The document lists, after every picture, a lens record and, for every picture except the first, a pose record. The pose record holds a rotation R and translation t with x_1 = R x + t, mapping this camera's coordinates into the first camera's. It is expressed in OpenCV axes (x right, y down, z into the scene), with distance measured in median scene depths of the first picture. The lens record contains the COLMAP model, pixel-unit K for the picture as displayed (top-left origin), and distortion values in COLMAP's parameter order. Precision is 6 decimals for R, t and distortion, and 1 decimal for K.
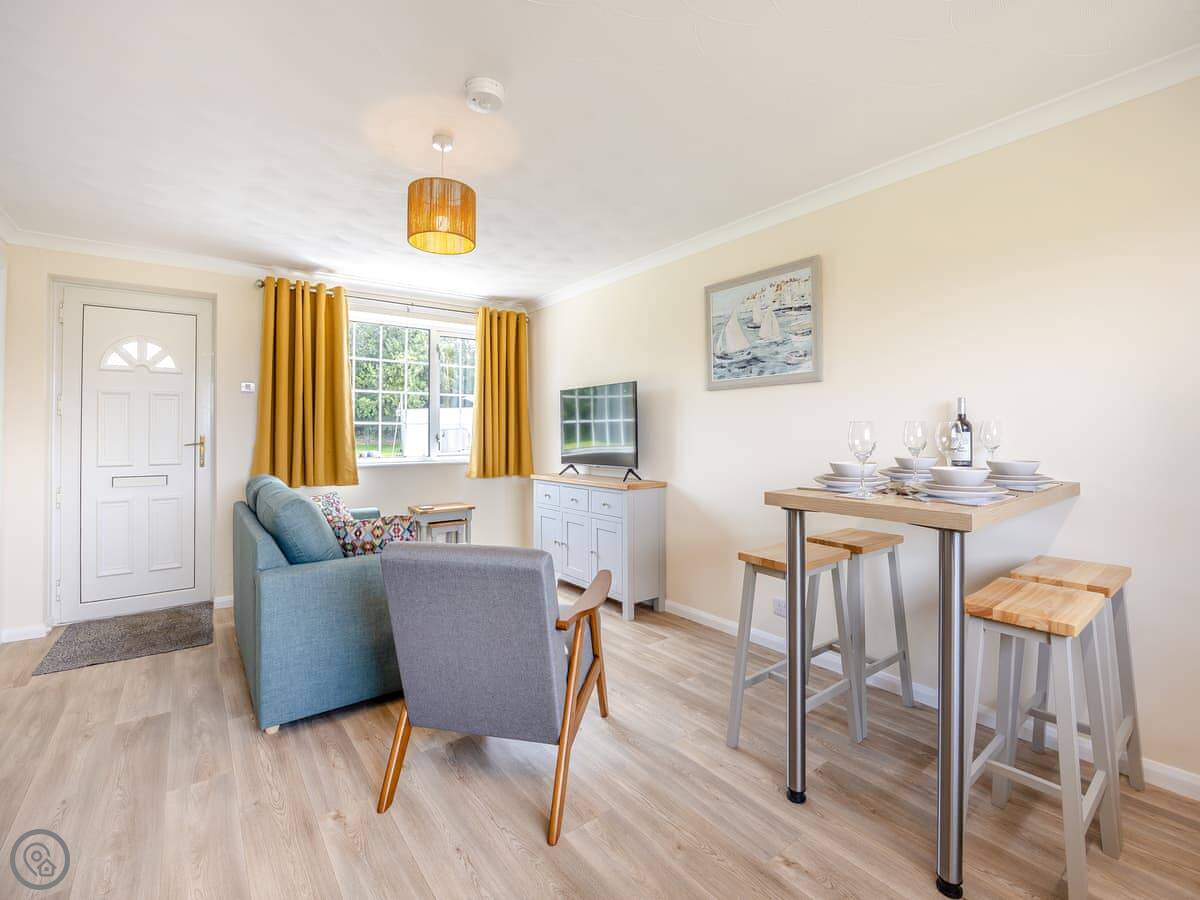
lens RADIAL K [[548.7, 0, 599.0], [0, 548.7, 424.8], [0, 0, 1]] dist [0.001205, 0.000152]
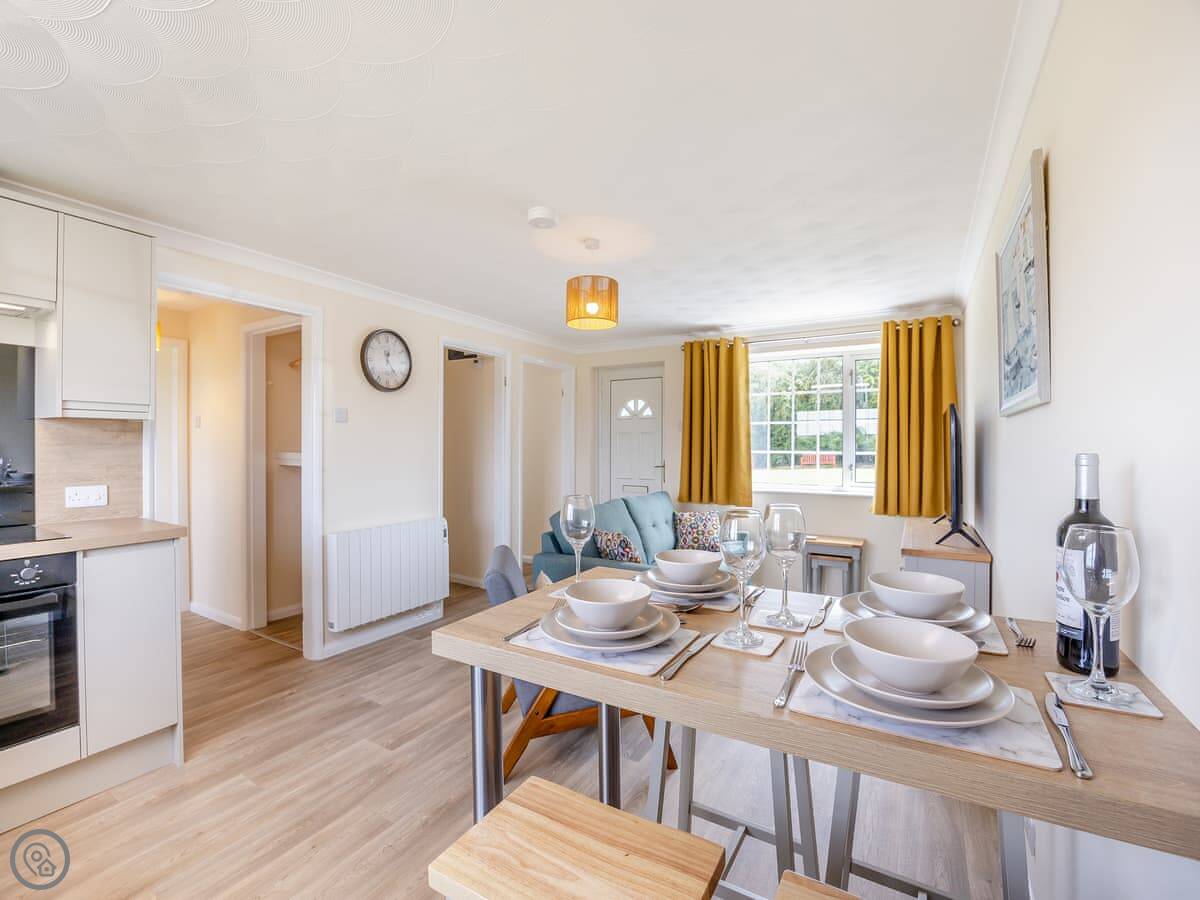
lens RADIAL K [[533.2, 0, 600.3], [0, 533.2, 443.9], [0, 0, 1]] dist [-0.014548, 0.000052]
pose [[0.372414, 0.003033, -0.928062, 0.580447], [0.008683, 0.999940, 0.006752, -0.039732], [0.928026, -0.010573, 0.372365, 0.370442]]
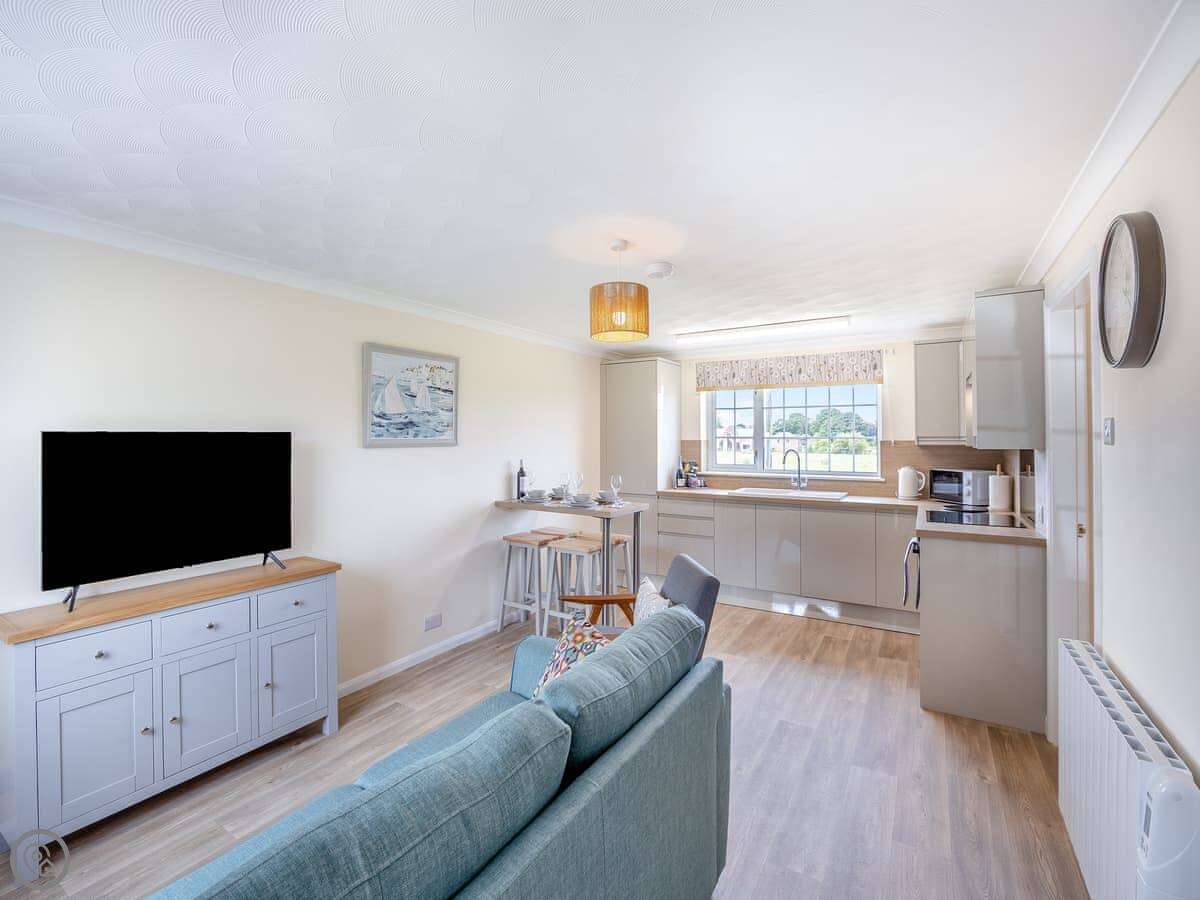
lens RADIAL K [[531.0, 0, 600.0], [0, 531.0, 434.4], [0, 0, 1]] dist [-0.020238, 0.000257]
pose [[-0.349401, 0.007469, 0.936944, -0.840311], [-0.008834, 0.999898, -0.011265, -0.080005], [-0.936932, -0.012213, -0.349299, 0.939209]]
